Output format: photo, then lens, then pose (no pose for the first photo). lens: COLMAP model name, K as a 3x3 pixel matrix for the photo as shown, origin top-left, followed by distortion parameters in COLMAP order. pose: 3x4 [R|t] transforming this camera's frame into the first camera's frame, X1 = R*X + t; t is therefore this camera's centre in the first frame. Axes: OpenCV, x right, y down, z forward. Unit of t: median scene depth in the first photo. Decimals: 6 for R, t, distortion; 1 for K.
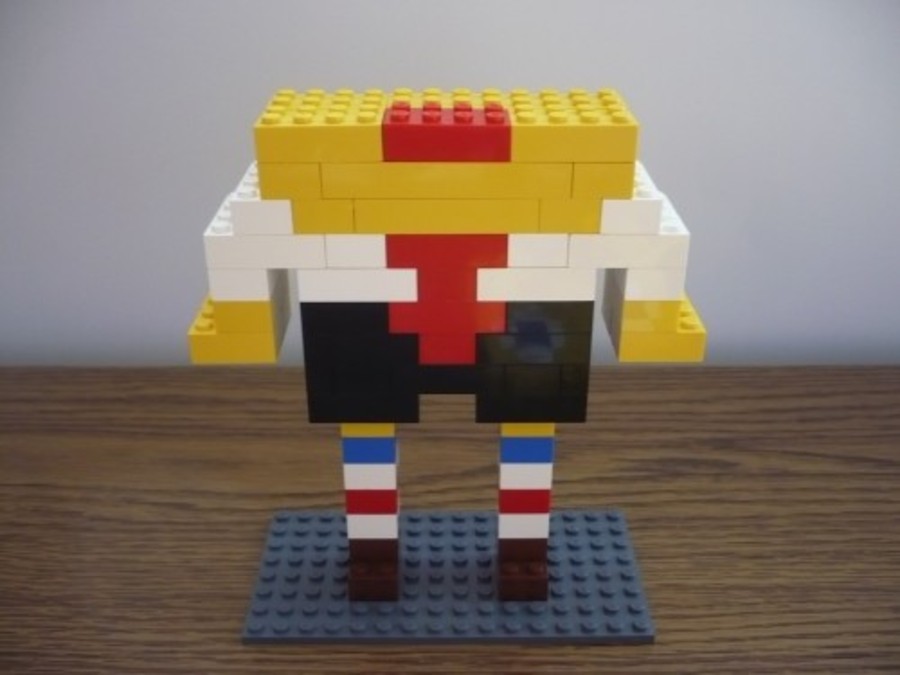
lens RADIAL K [[915.7, 0, 457.8], [0, 915.7, 322.1], [0, 0, 1]] dist [-0.066477, 0.000000]
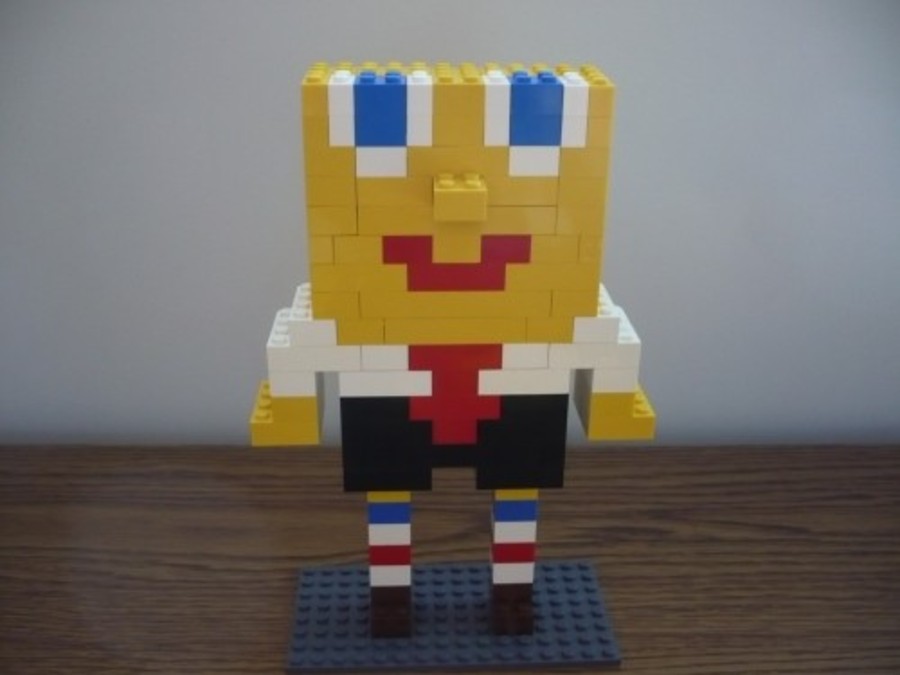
lens RADIAL K [[937.7, 0, 454.1], [0, 937.7, 318.5], [0, 0, 1]] dist [-0.082528, 0.000000]
pose [[0.999108, -0.006409, 0.041739, -0.058759], [0.009232, 0.997655, -0.067812, -0.036026], [-0.041207, 0.068137, 0.996825, -0.279092]]
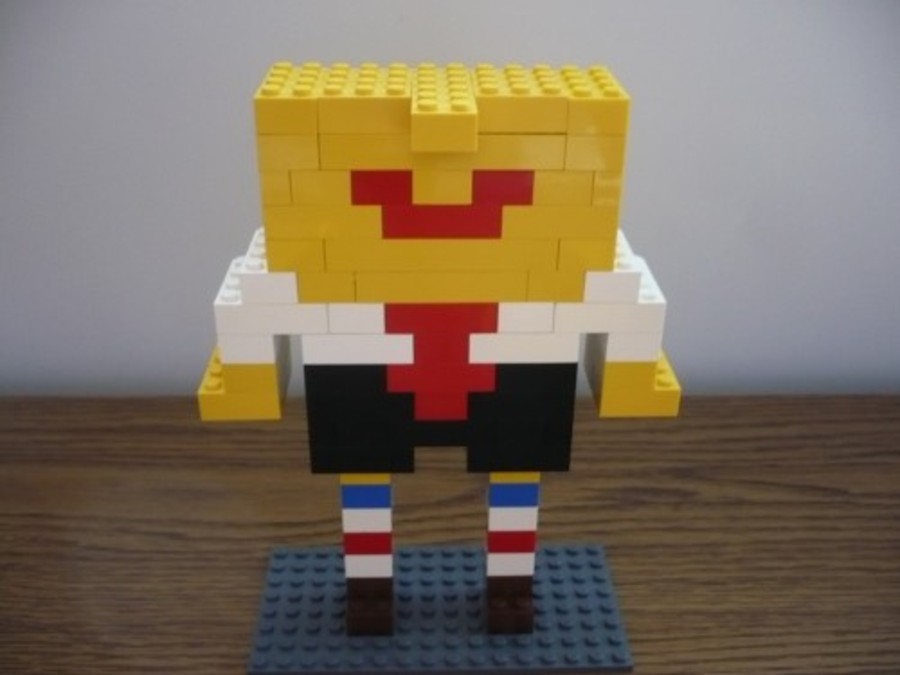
lens RADIAL K [[937.7, 0, 454.1], [0, 937.7, 330.1], [0, 0, 1]] dist [-0.082528, 0.000000]
pose [[0.999655, -0.002324, 0.026152, -0.022154], [0.001909, 0.999872, 0.015857, -0.069382], [-0.026186, -0.015802, 0.999532, -0.086044]]
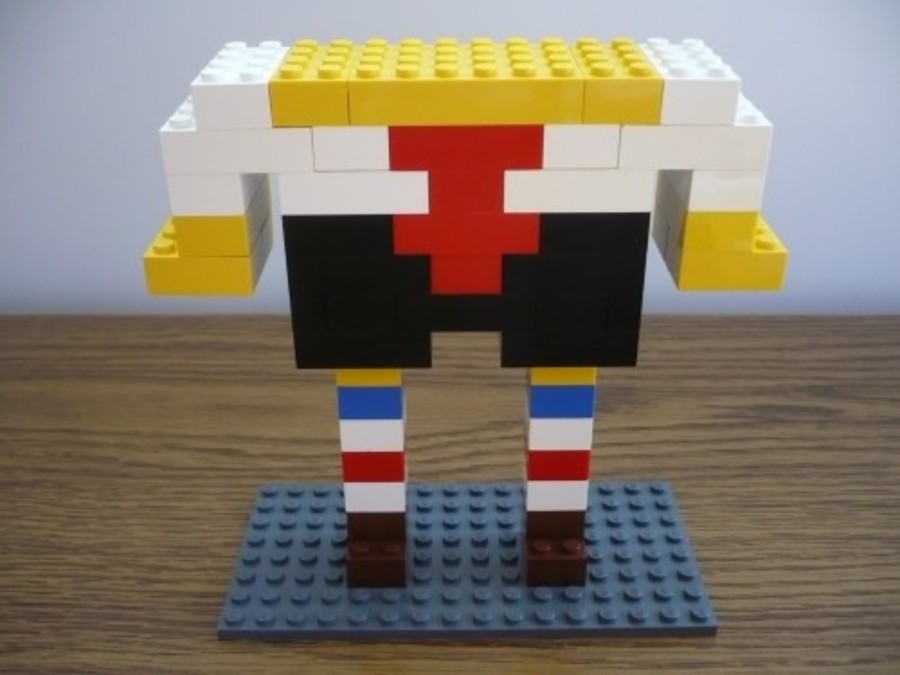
lens RADIAL K [[937.7, 0, 450.2], [0, 937.7, 349.9], [0, 0, 1]] dist [-0.082528, 0.000000]
pose [[0.999939, -0.005585, -0.009566, -0.016288], [0.005979, 0.999114, 0.041666, 0.054858], [0.009324, -0.041721, 0.999086, 0.157911]]
